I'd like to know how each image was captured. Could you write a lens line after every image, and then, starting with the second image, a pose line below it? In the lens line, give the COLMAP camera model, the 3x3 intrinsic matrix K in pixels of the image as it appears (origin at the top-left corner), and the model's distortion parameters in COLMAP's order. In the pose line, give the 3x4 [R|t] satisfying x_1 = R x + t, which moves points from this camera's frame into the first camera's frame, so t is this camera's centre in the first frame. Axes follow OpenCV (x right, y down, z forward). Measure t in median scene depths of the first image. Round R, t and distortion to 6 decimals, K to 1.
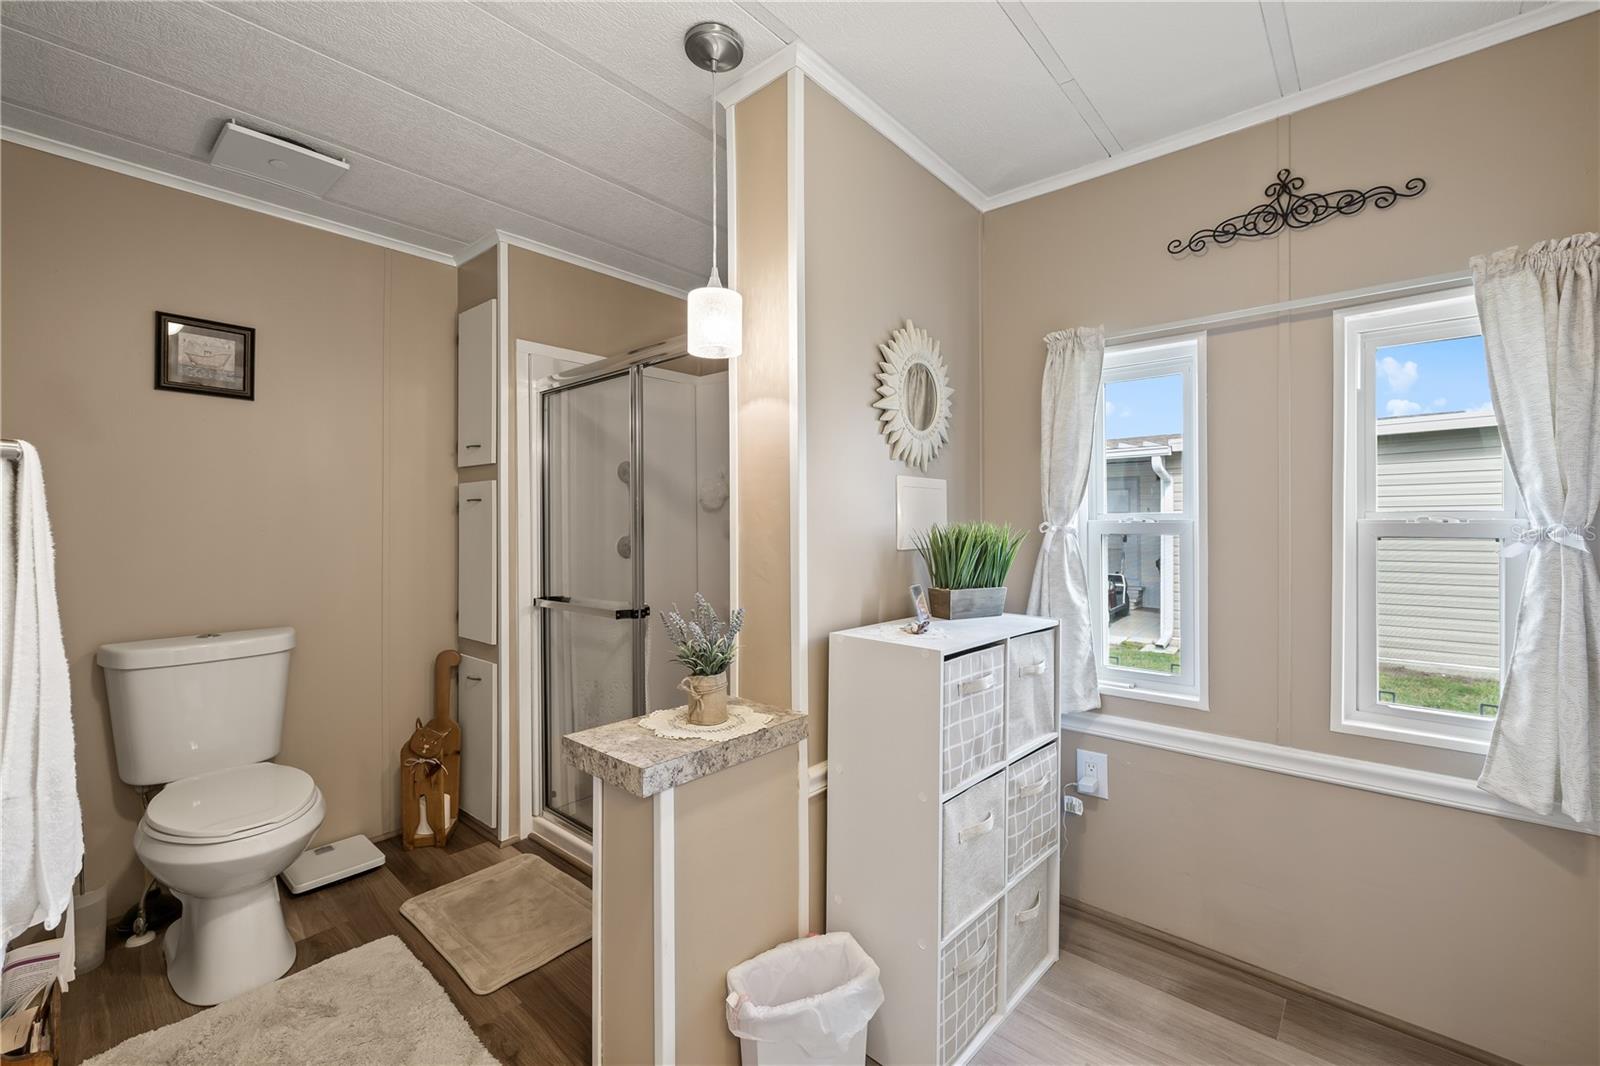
lens RADIAL K [[676.1, 0, 795.1], [0, 676.1, 521.9], [0, 0, 1]] dist [-0.000003, 0.000380]
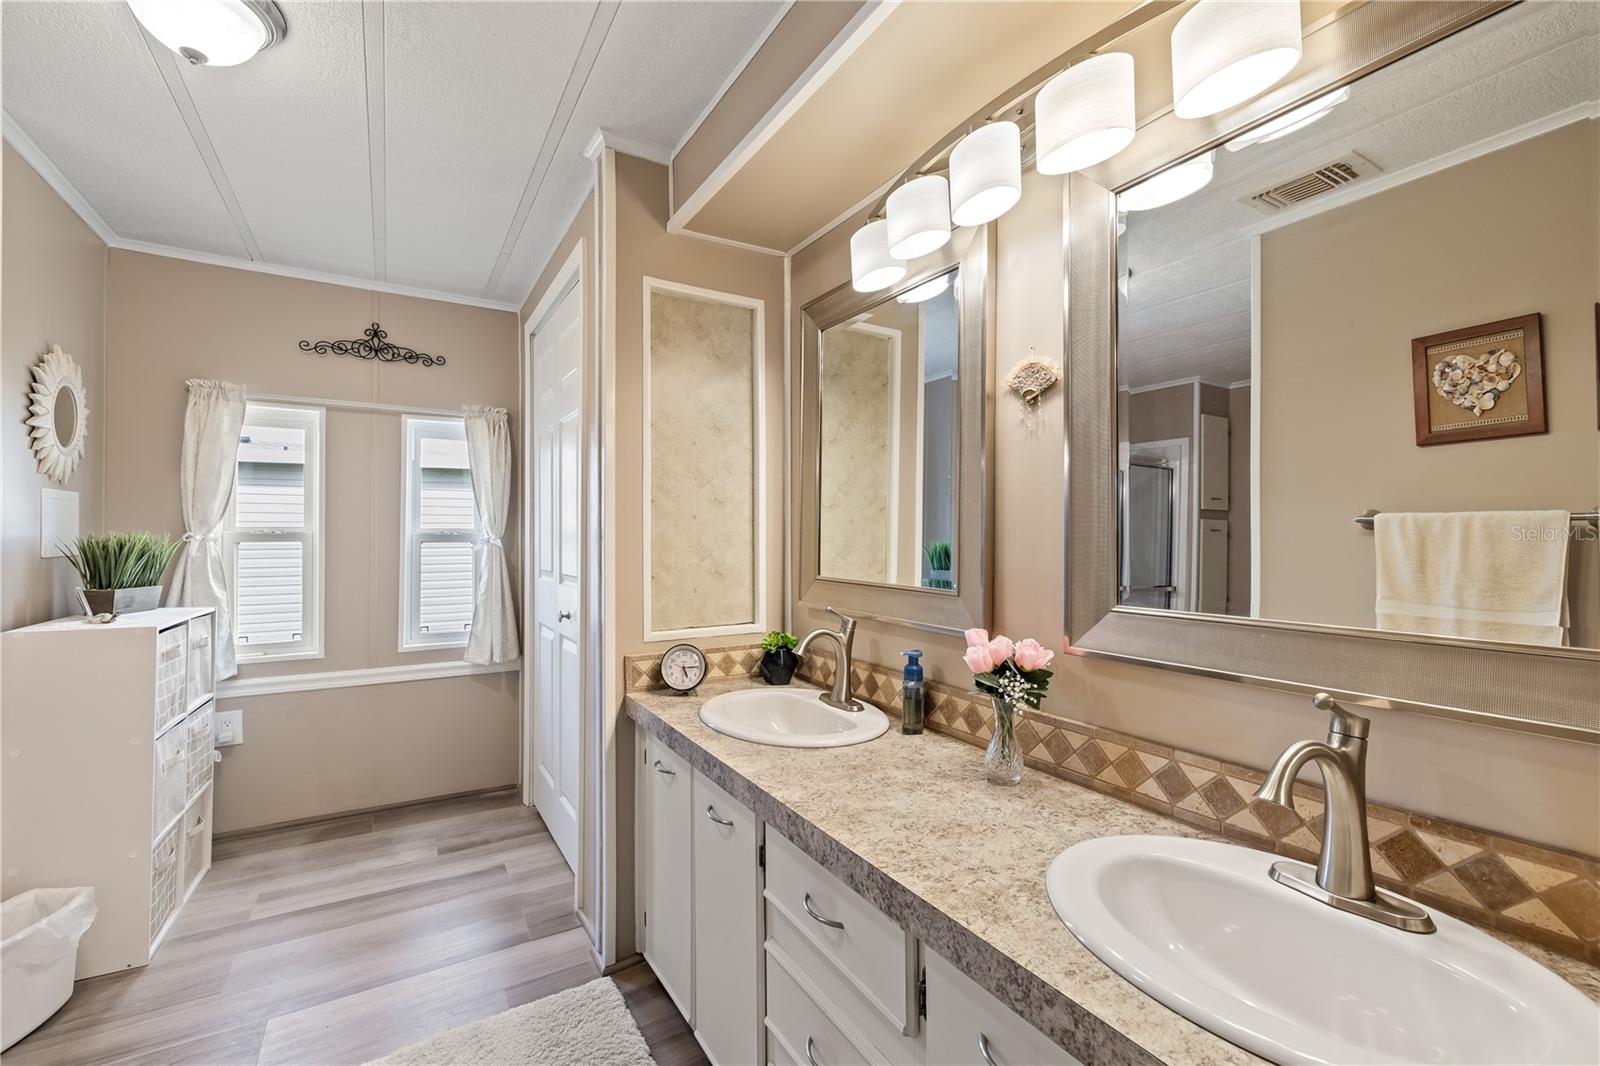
lens RADIAL K [[680.6, 0, 800.0], [0, 680.6, 533.0], [0, 0, 1]] dist [-0.000405, -0.000287]
pose [[0.311140, 0.005405, 0.950349, -0.526778], [-0.005585, 0.999977, -0.003859, -0.000167], [-0.950348, -0.004107, 0.311163, -0.504129]]
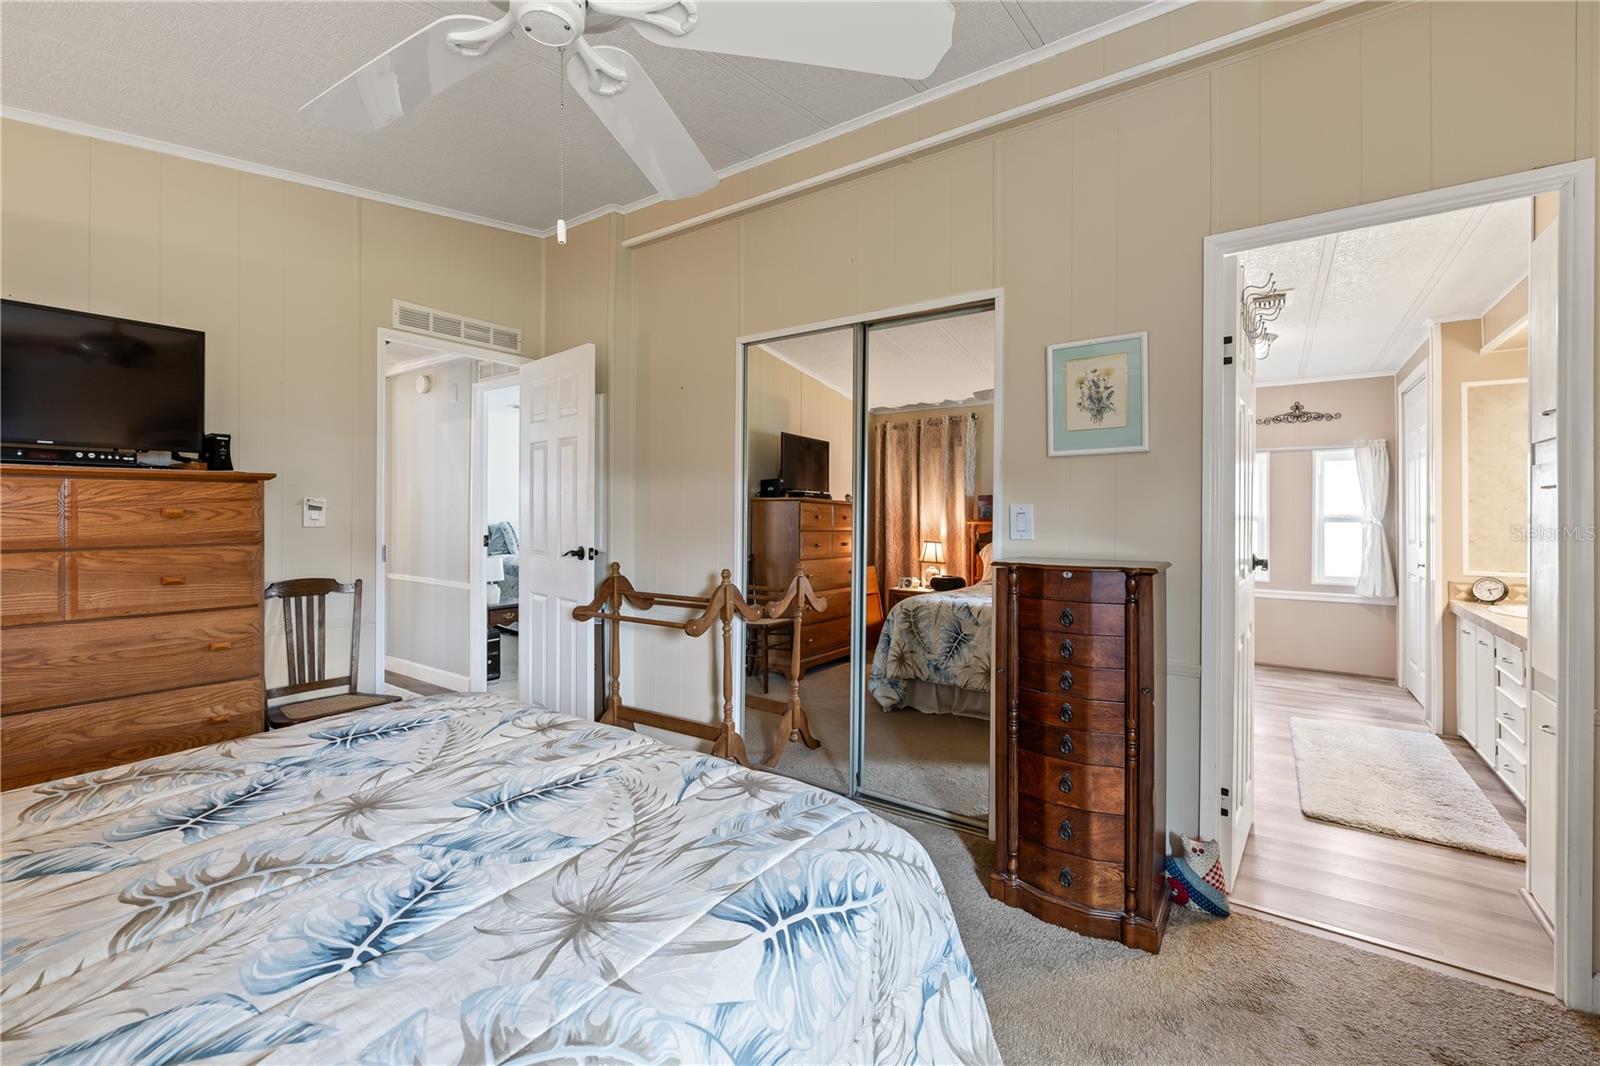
lens RADIAL K [[676.1, 0, 795.1], [0, 676.1, 521.9], [0, 0, 1]] dist [-0.000003, 0.000380]
pose [[0.995021, -0.006275, 0.099470, -1.751426], [0.005453, 0.999949, 0.008540, -0.019673], [-0.099519, -0.007955, 0.995004, -1.728523]]
